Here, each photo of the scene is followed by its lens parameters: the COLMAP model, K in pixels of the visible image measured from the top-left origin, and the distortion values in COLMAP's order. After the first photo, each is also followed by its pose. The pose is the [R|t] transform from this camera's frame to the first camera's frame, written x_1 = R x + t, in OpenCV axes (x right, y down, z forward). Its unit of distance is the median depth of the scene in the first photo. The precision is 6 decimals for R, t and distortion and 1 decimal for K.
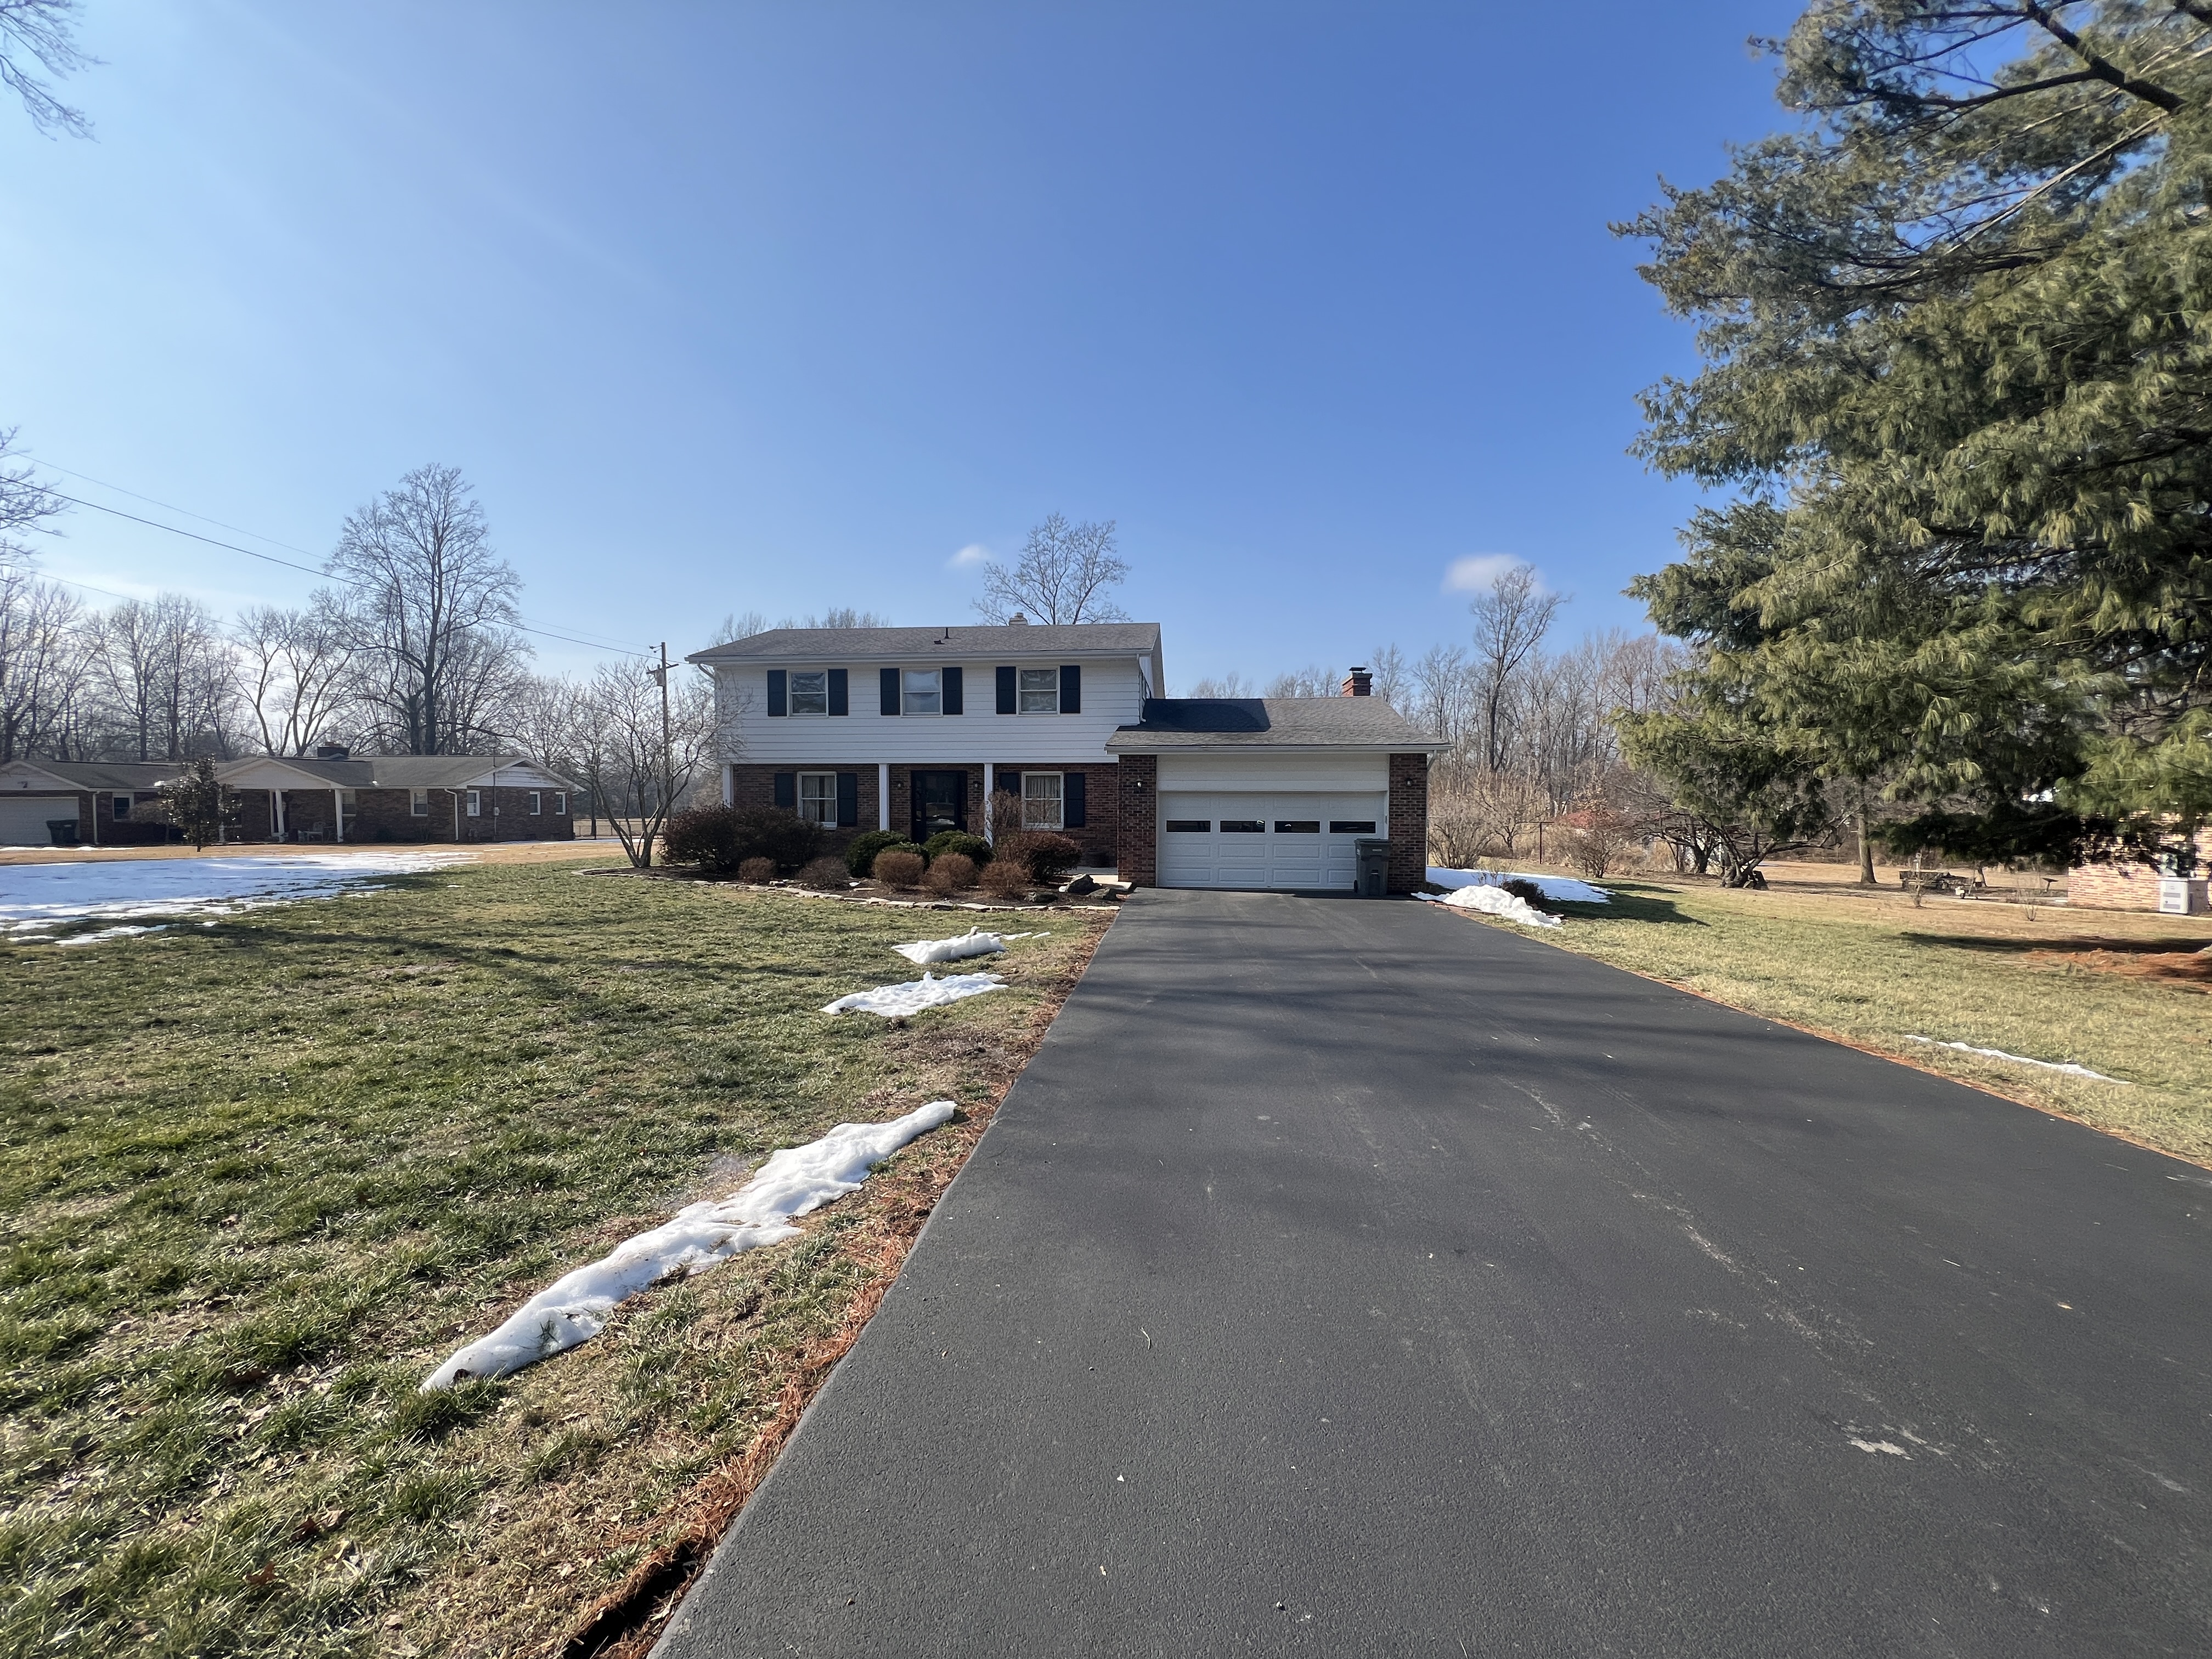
lens RADIAL K [[888.0, 0, 1093.4], [0, 888.0, 835.9], [0, 0, 1]] dist [-0.000509, 0.000160]
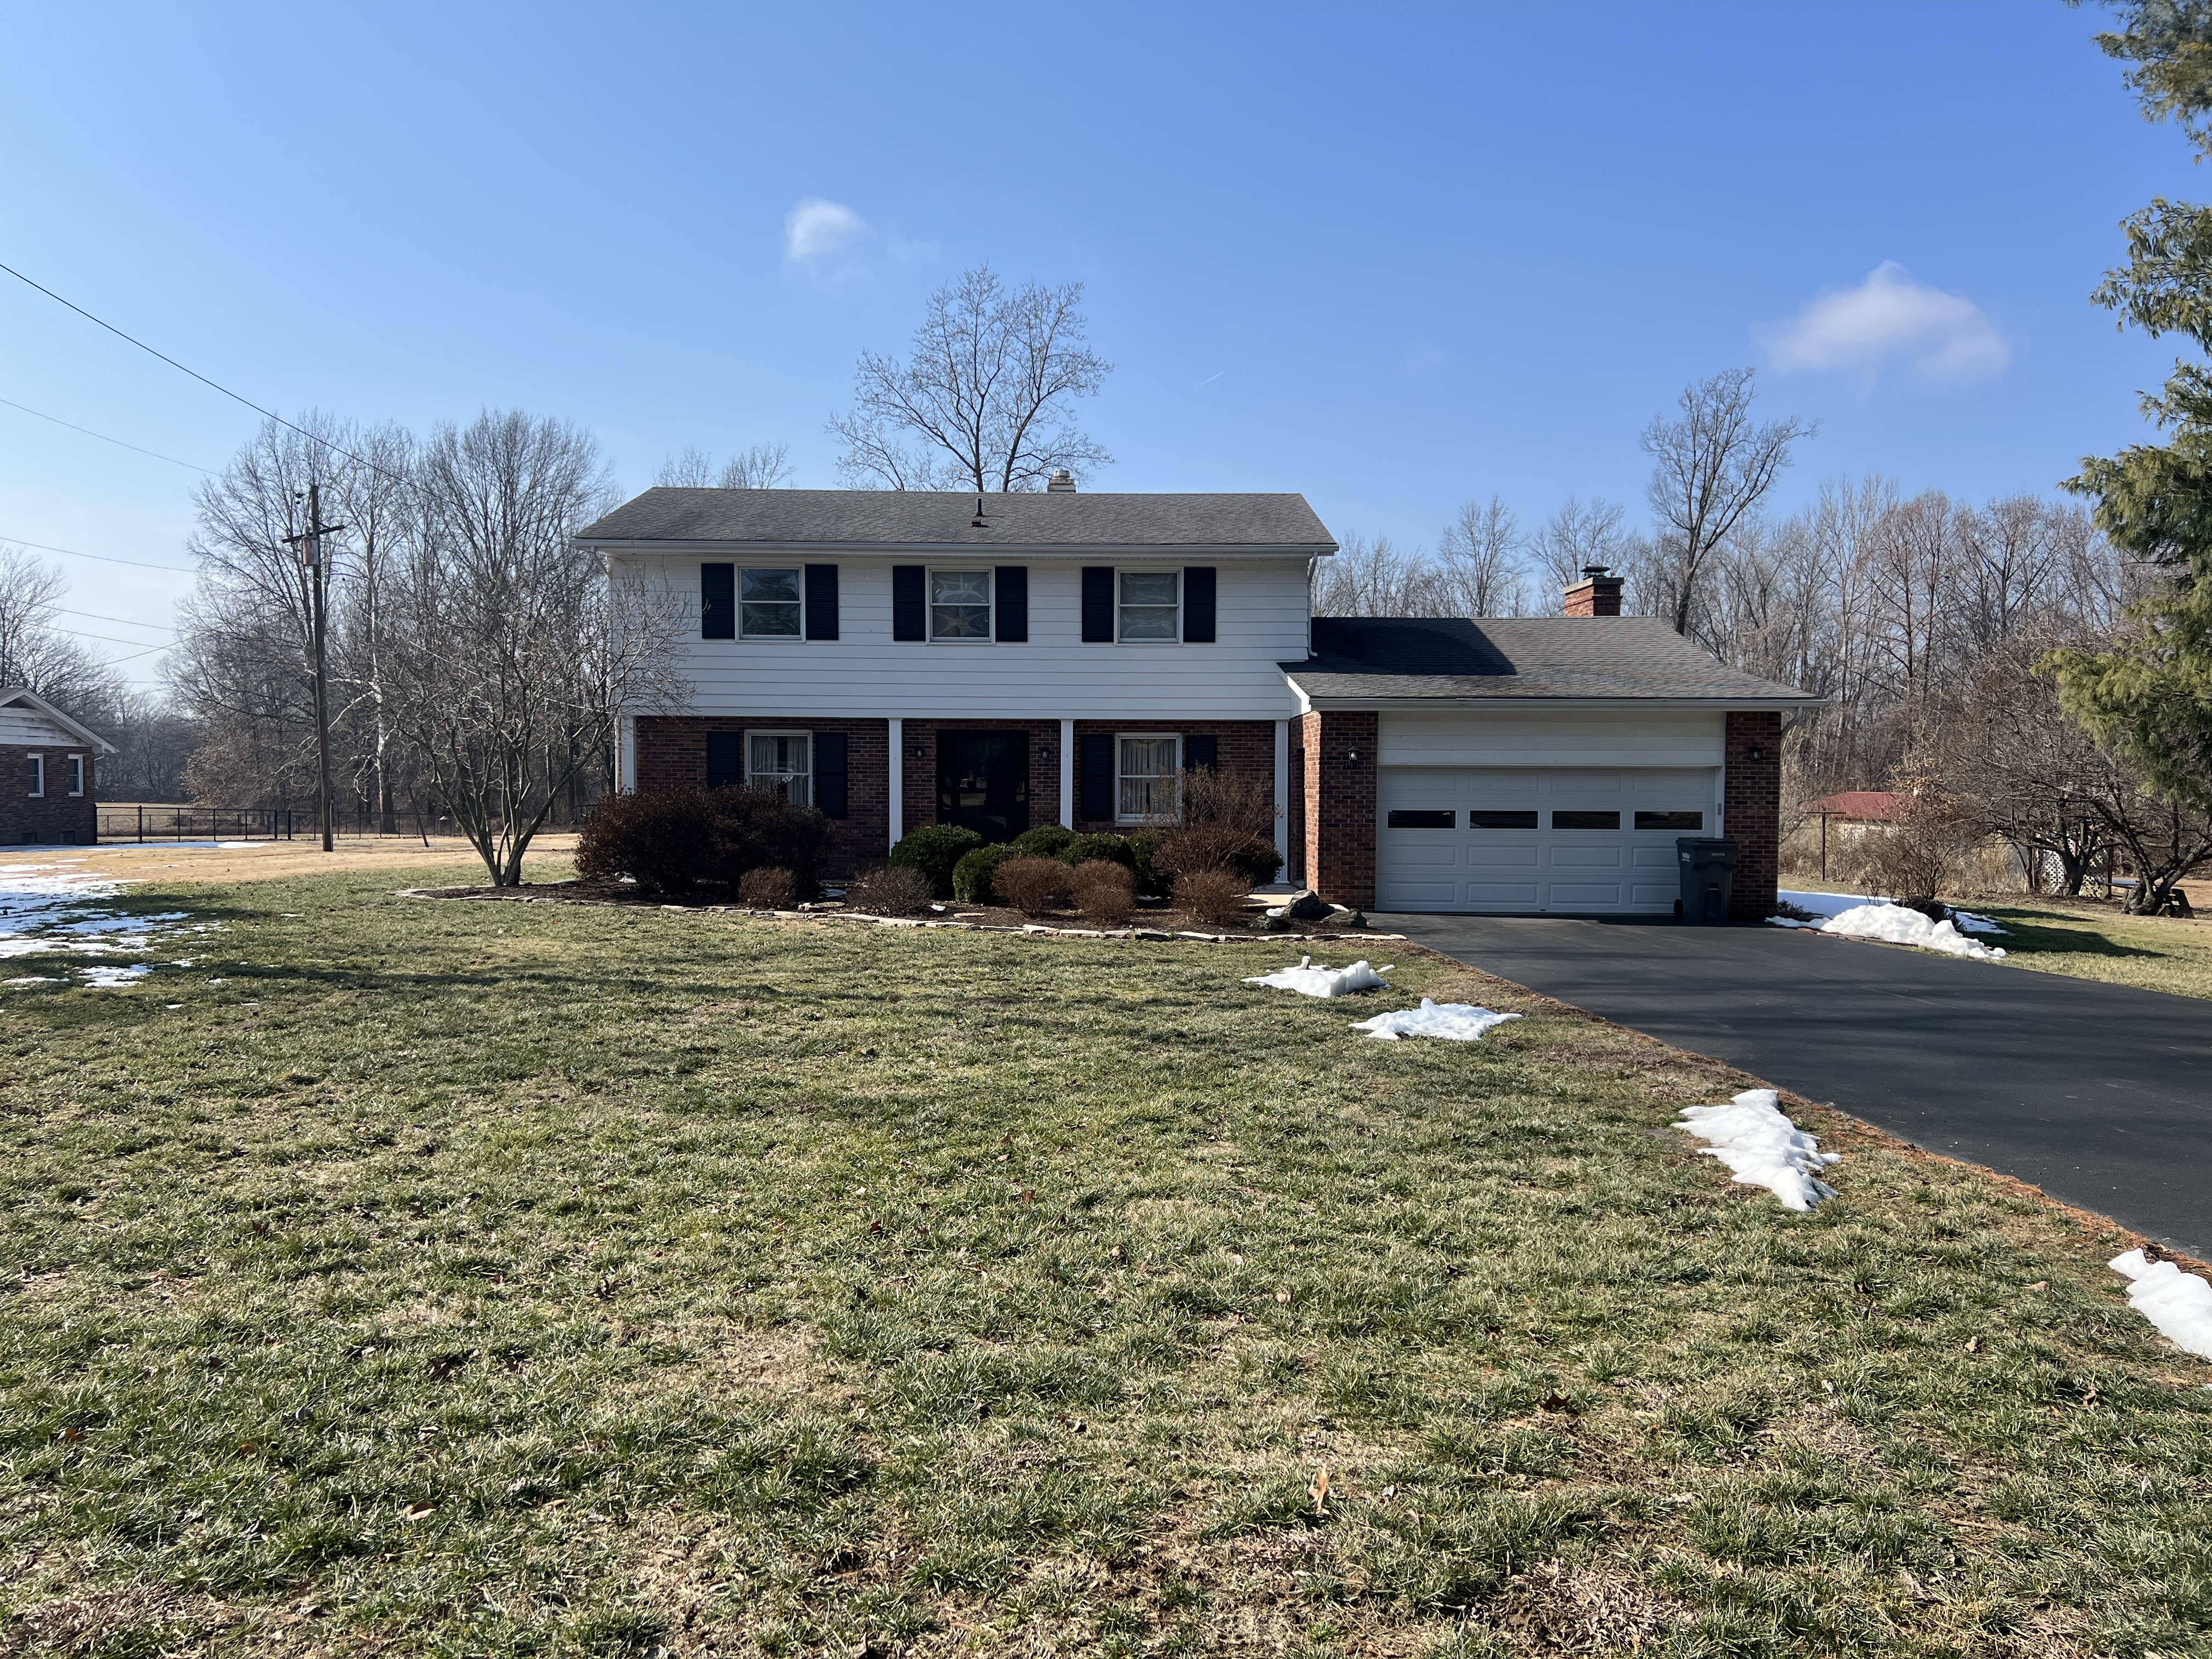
lens RADIAL K [[1653.3, 0, 1073.2], [0, 1653.3, 844.4], [0, 0, 1]] dist [0.063458, -0.066686]
pose [[0.994629, -0.001039, 0.103498, -0.278830], [0.000591, 0.999990, 0.004355, 0.002386], [-0.103501, -0.004271, 0.994620, -0.200360]]
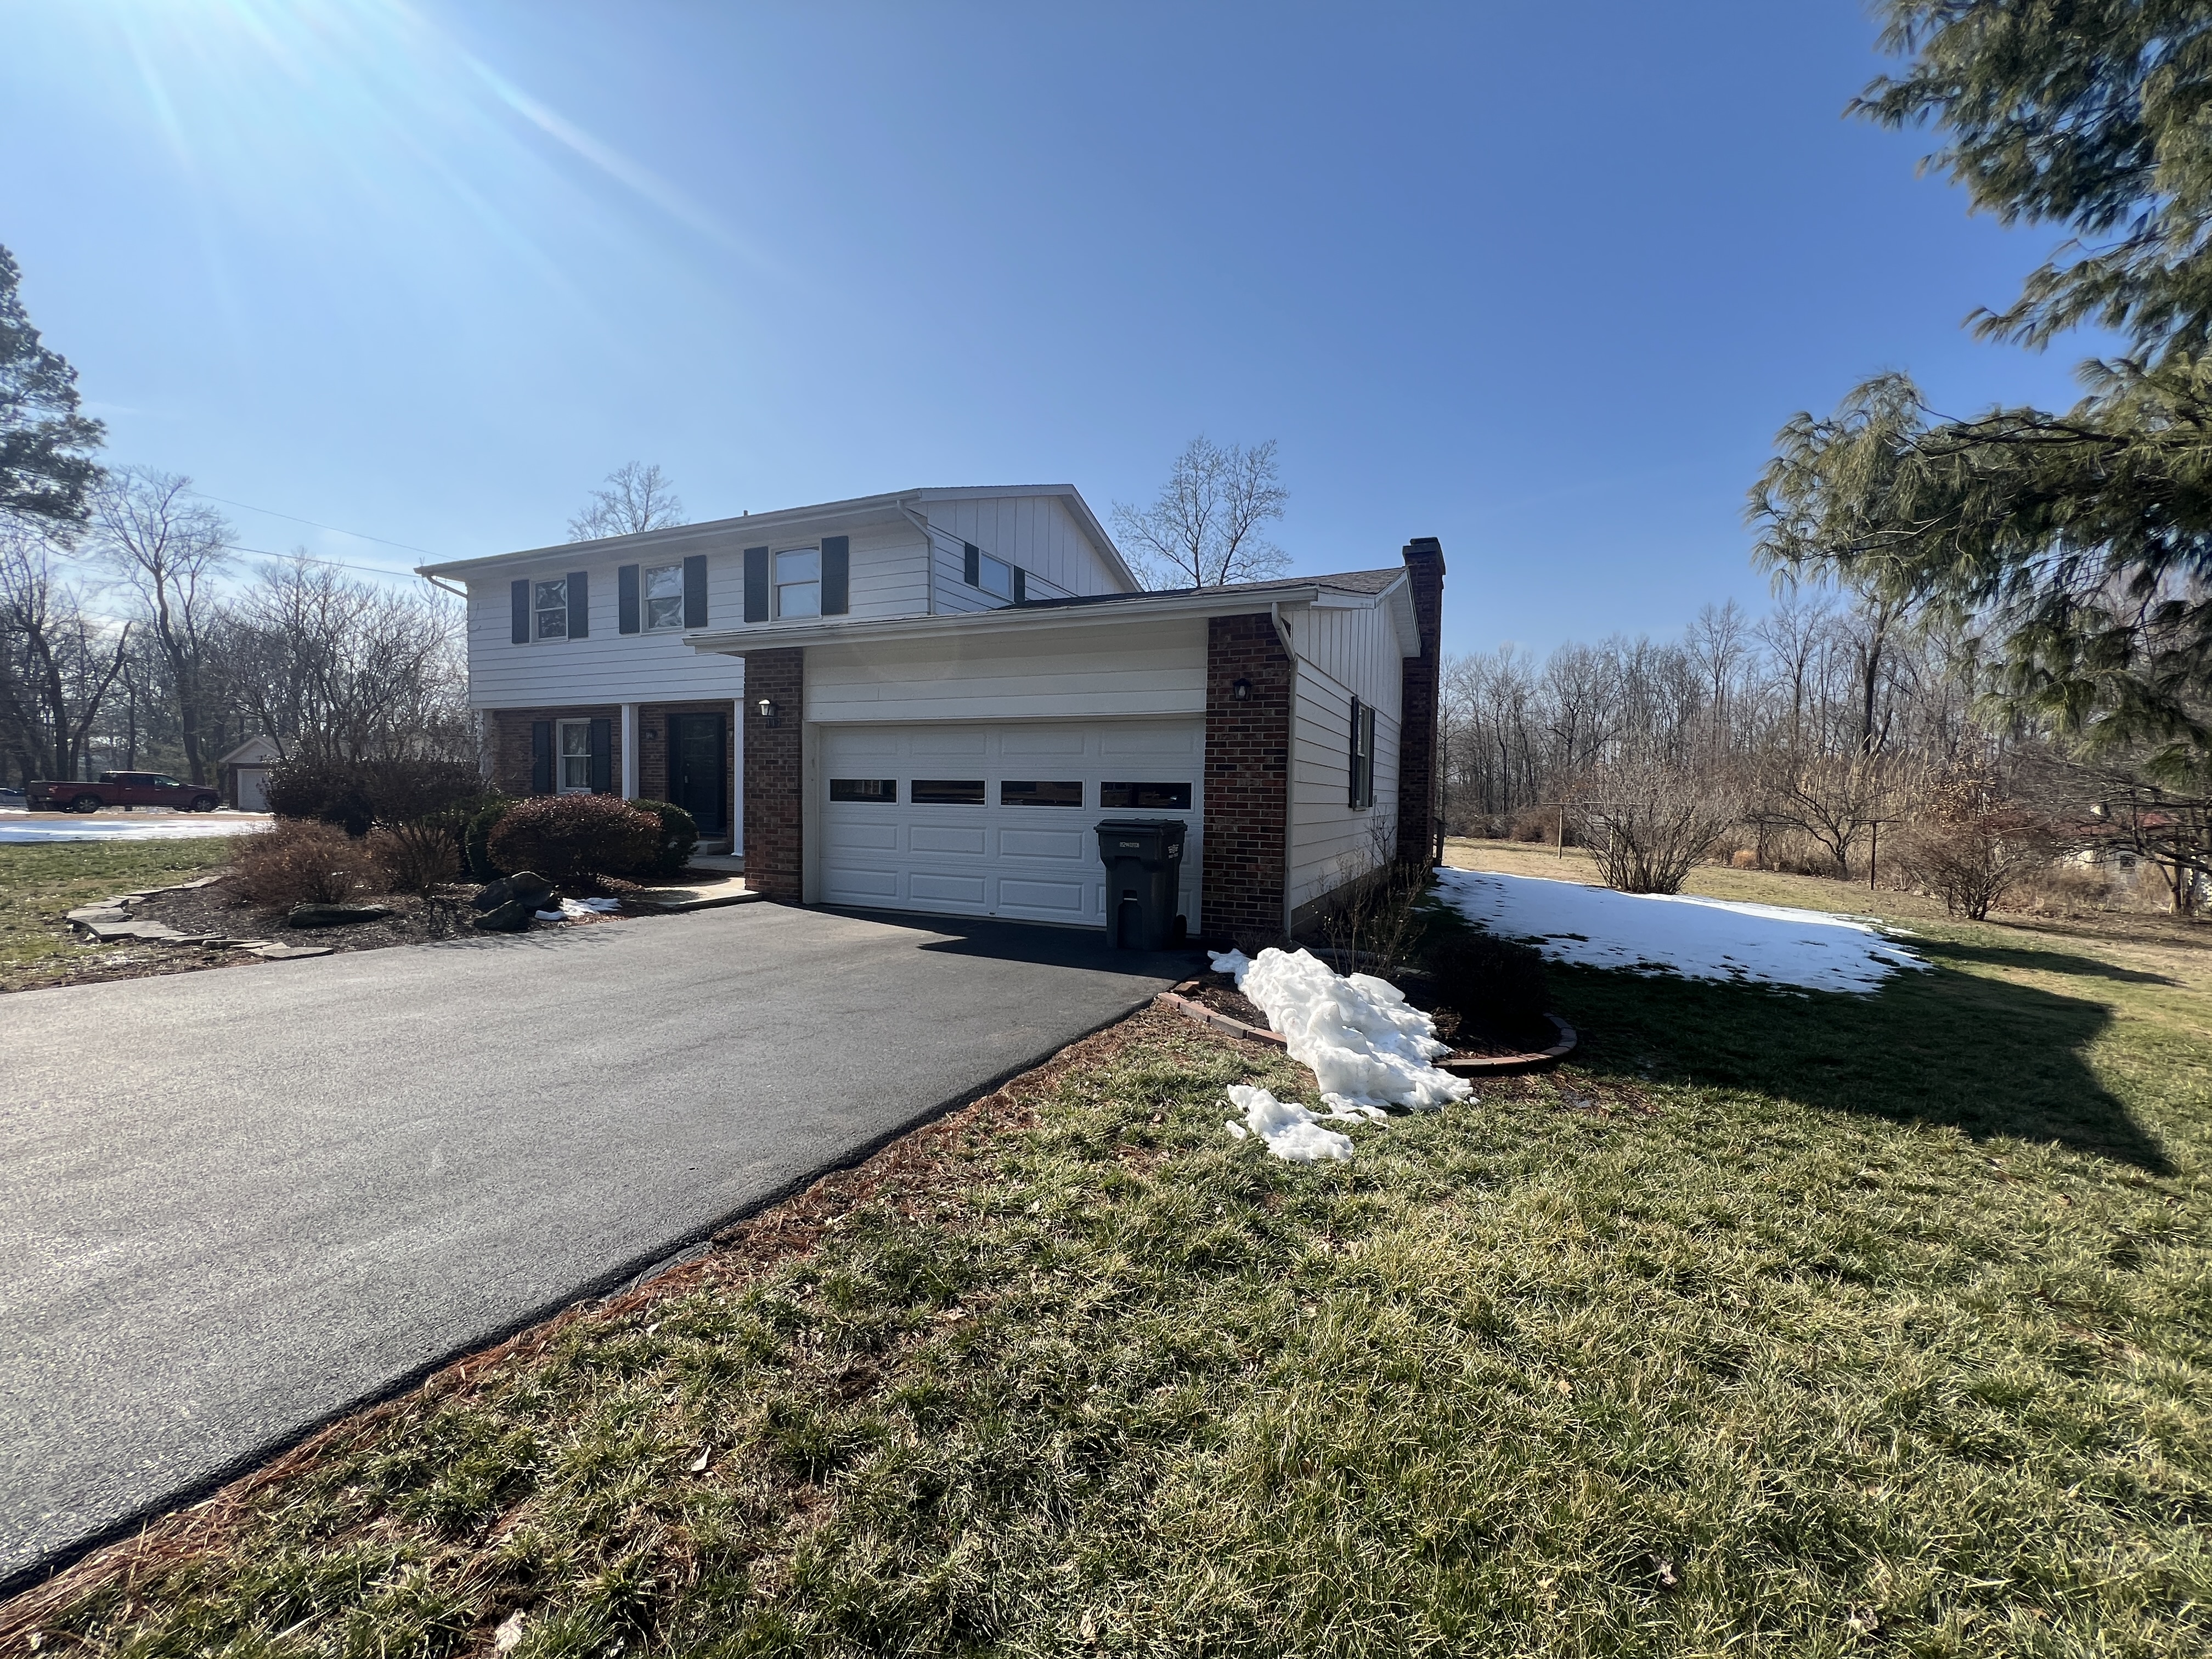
lens RADIAL K [[888.0, 0, 1095.4], [0, 888.0, 835.9], [0, 0, 1]] dist [-0.000509, 0.000160]
pose [[0.947874, 0.028270, -0.317388, 0.405638], [-0.026873, 0.999600, 0.008779, 0.007833], [0.317510, 0.000207, 0.948255, 0.542268]]
